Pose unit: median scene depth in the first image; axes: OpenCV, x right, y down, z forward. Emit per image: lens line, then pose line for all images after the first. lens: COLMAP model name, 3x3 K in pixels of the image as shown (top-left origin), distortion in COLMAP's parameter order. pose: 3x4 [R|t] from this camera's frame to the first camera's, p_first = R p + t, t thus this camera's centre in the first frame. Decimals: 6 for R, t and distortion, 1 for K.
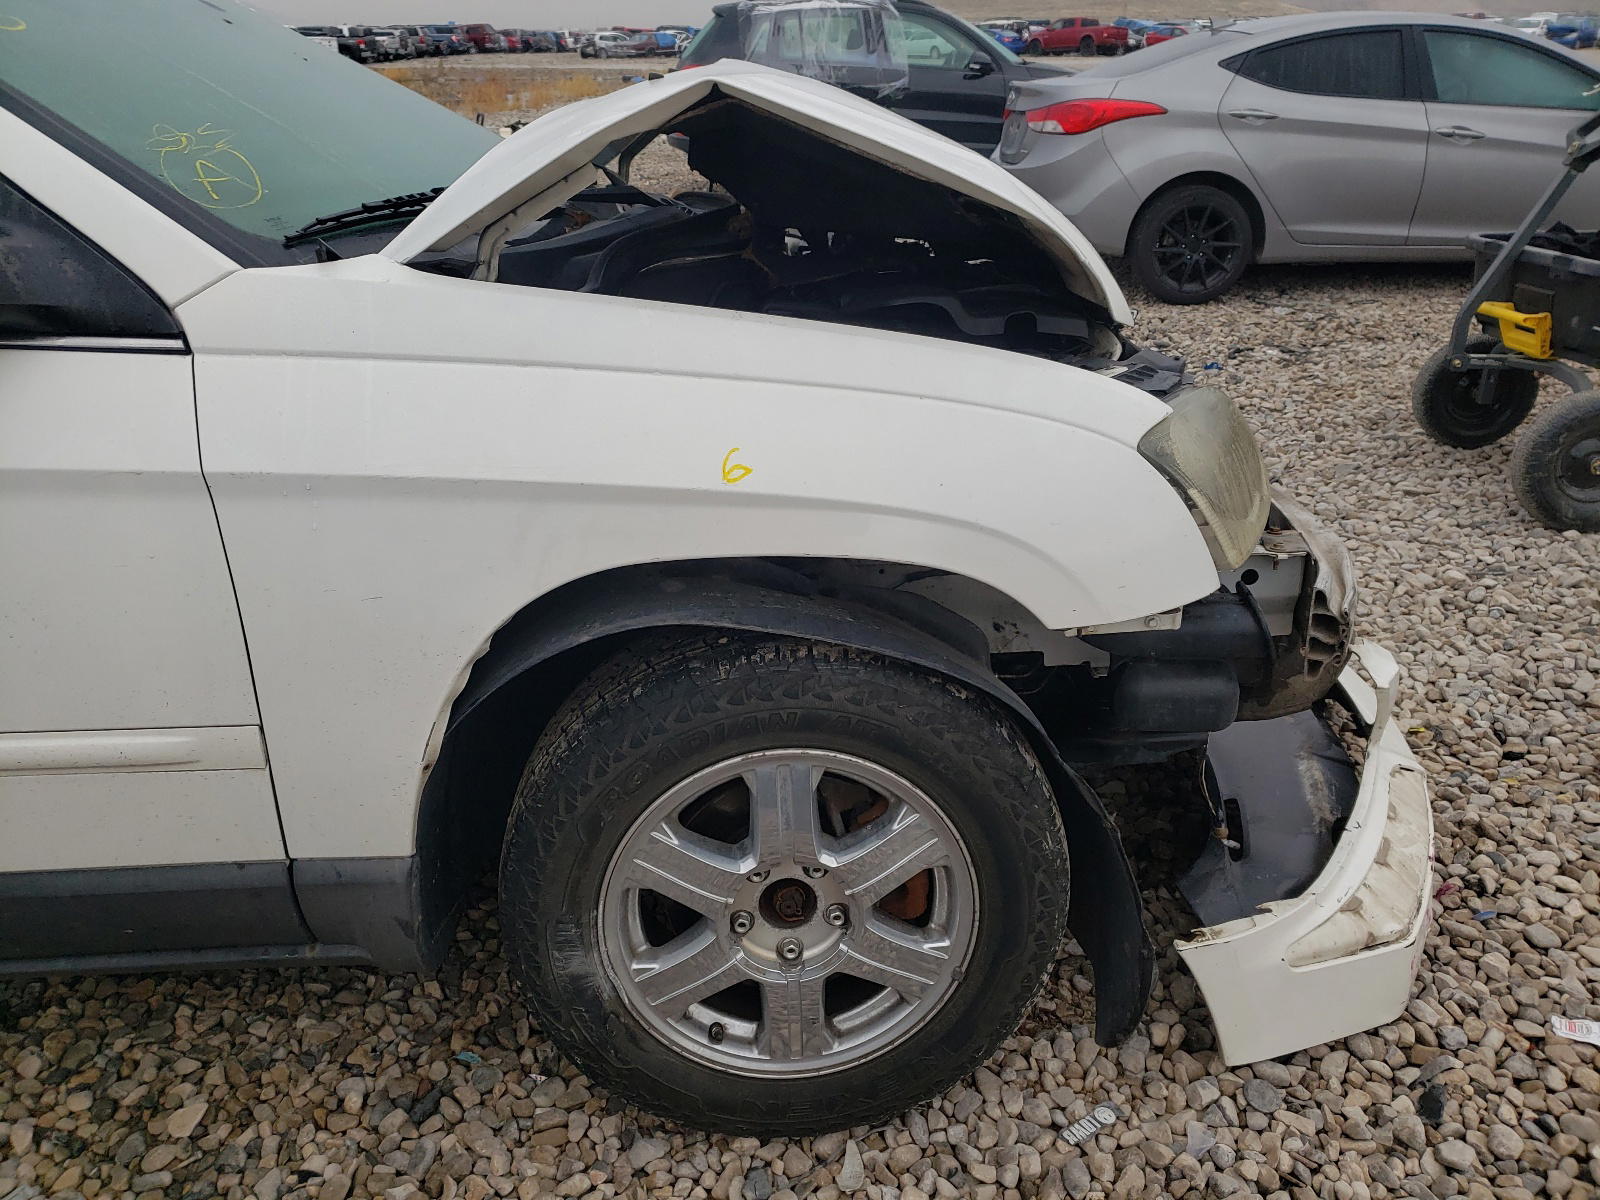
lens RADIAL K [[1246.5, 0, 800.0], [0, 1246.5, 600.0], [0, 0, 1]] dist [0.025437, -0.006154]
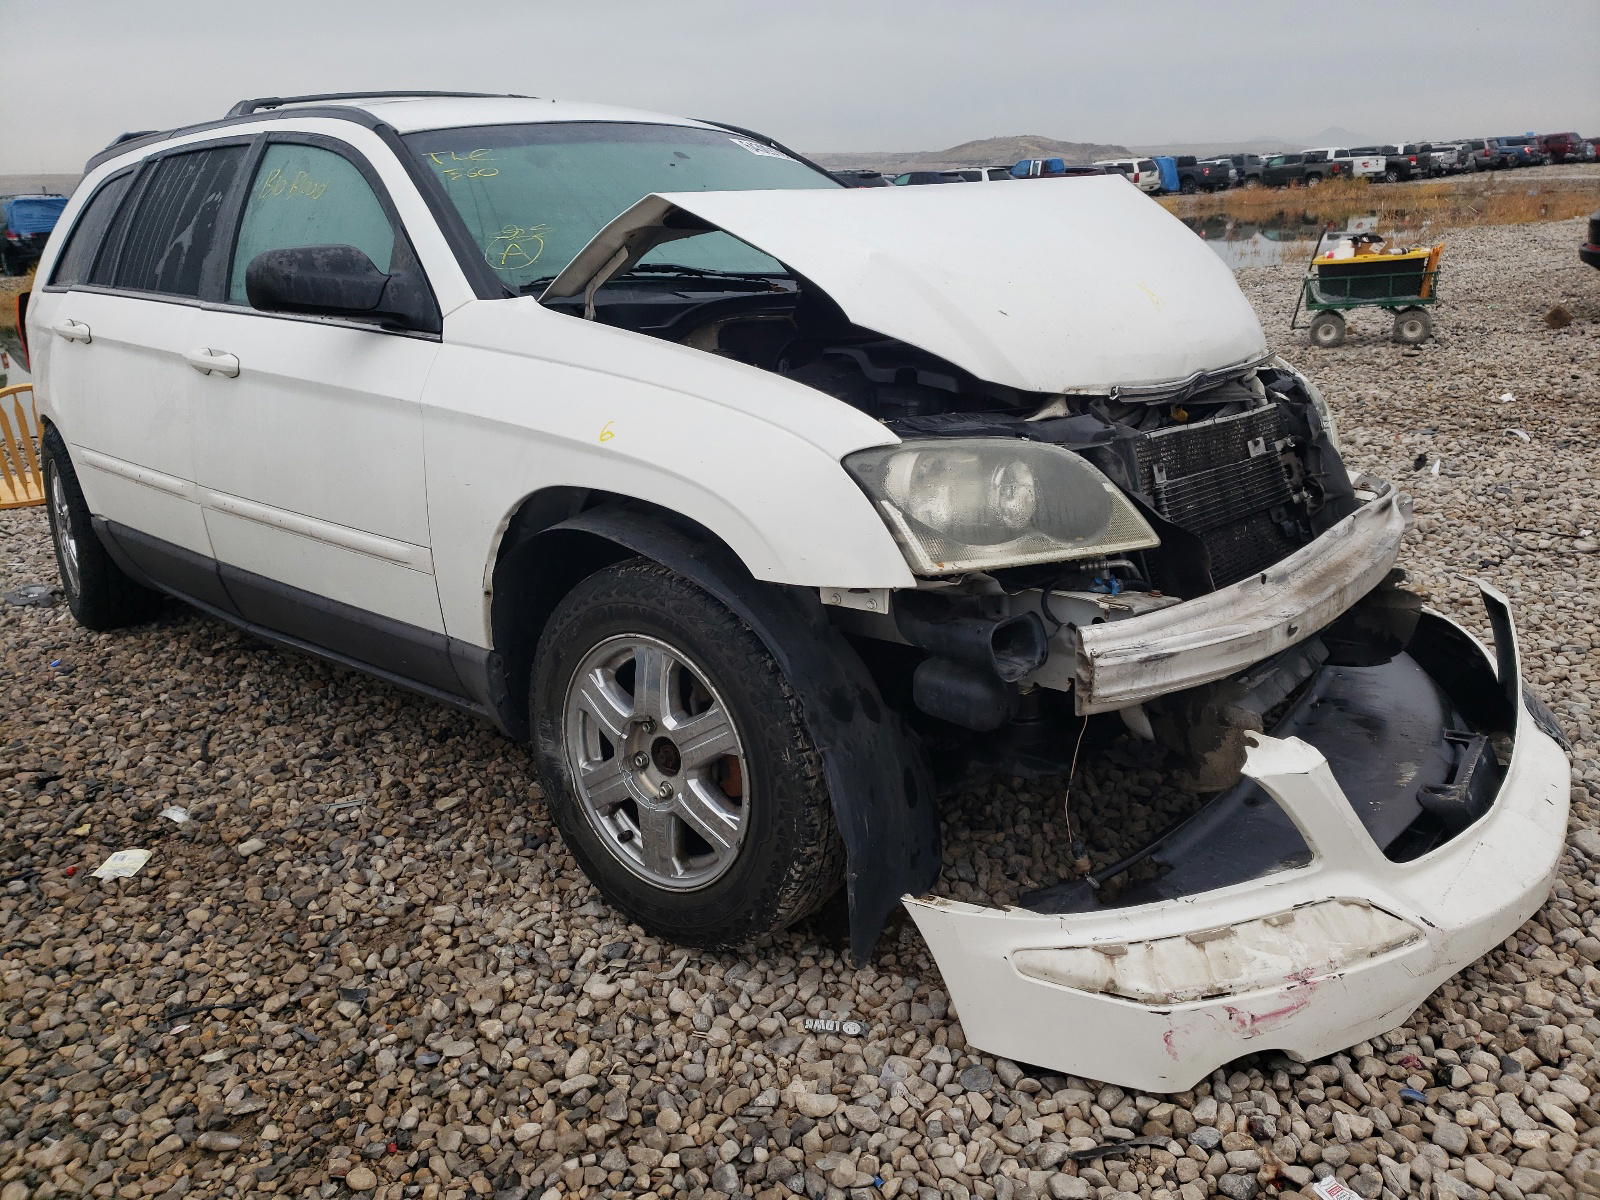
lens RADIAL K [[1246.5, 0, 800.0], [0, 1246.5, 600.0], [0, 0, 1]] dist [0.025437, -0.006154]
pose [[0.723281, 0.195582, -0.662278, 0.982331], [-0.249825, 0.968203, 0.013091, 0.013450], [0.643780, 0.155985, 0.749144, 0.009057]]
